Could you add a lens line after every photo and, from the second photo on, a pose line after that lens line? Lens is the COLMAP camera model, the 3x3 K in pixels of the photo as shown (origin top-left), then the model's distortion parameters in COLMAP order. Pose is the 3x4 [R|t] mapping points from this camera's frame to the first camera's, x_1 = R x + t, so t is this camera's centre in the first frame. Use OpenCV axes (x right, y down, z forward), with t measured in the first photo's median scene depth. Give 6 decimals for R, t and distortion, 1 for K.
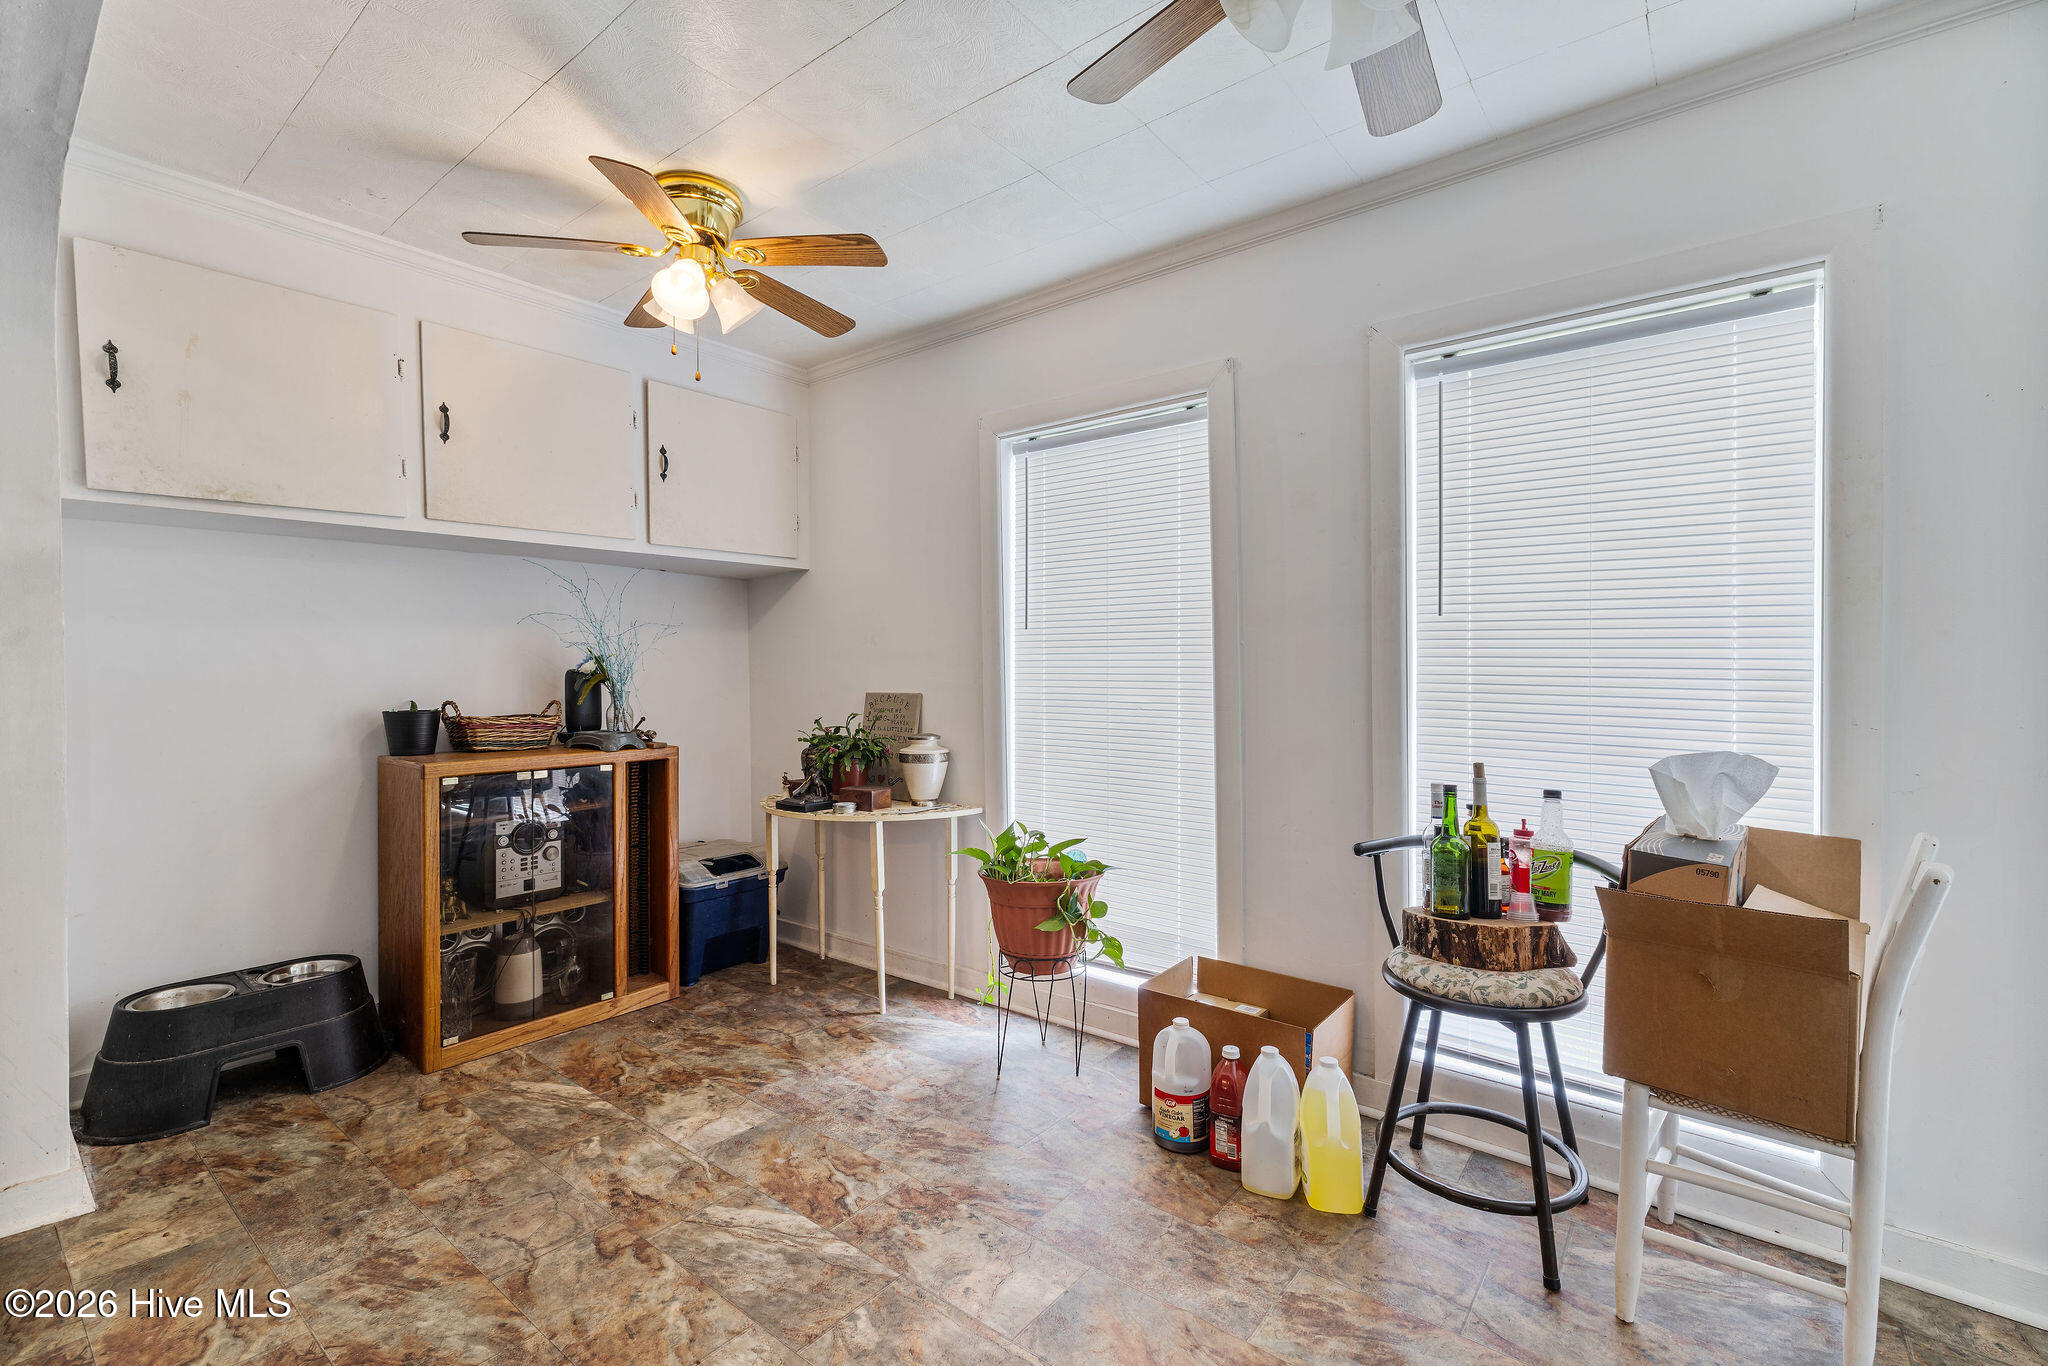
lens RADIAL K [[897.4, 0, 1016.1], [0, 897.4, 681.2], [0, 0, 1]] dist [0.000058, -0.000009]
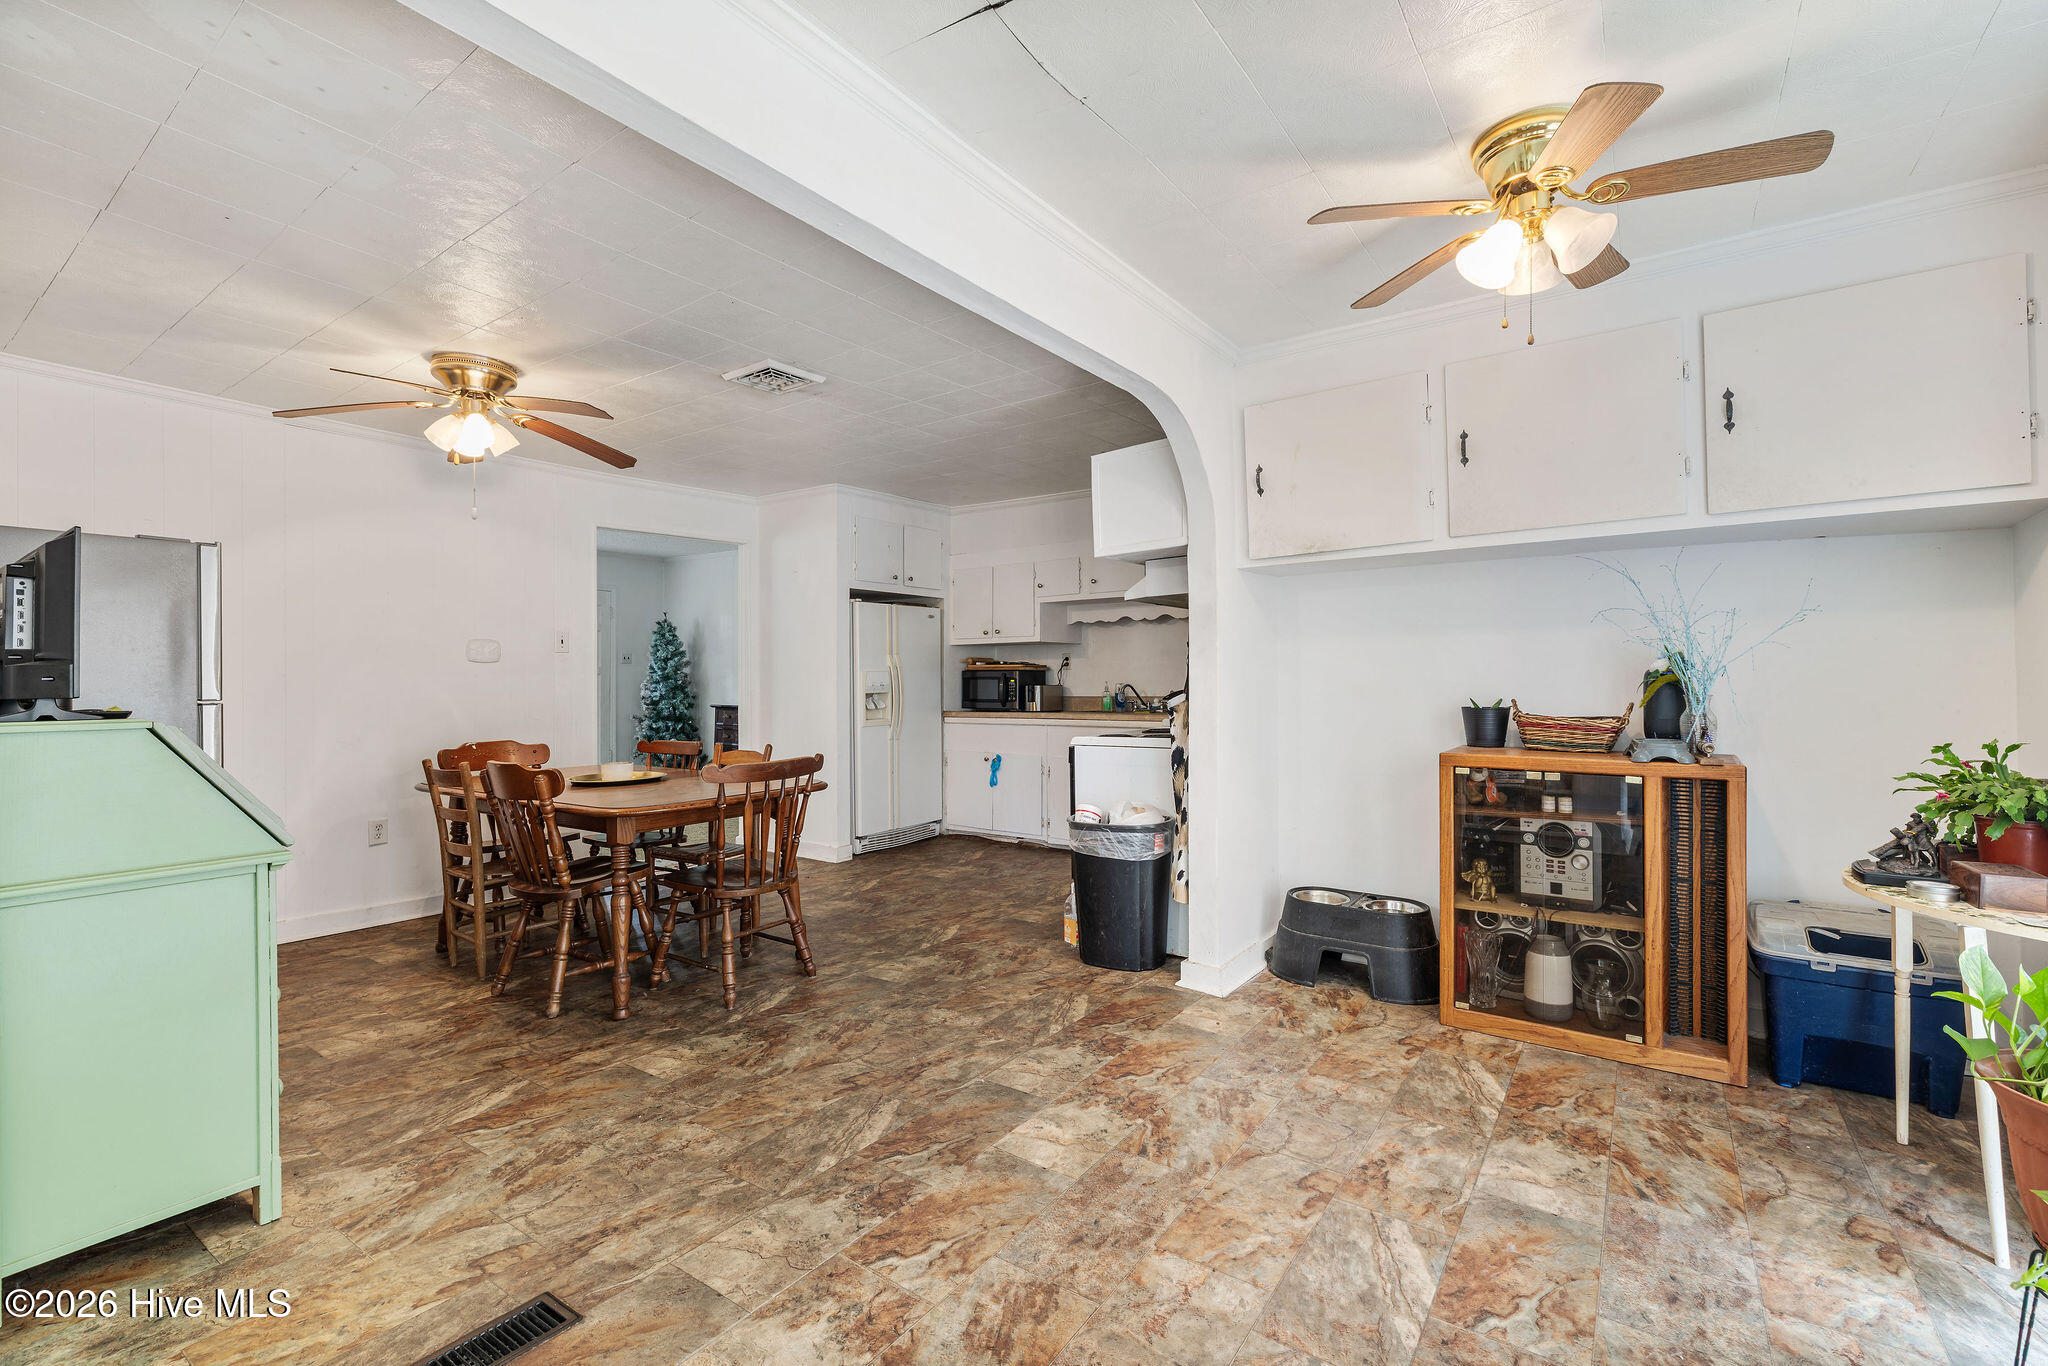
lens RADIAL K [[897.4, 0, 1016.7], [0, 897.4, 677.6], [0, 0, 1]] dist [0.000058, -0.000009]
pose [[0.048705, 0.001076, -0.998813, 0.417469], [-0.009108, 0.999958, 0.000633, 0.000853], [0.998772, 0.009066, 0.048713, 0.365875]]
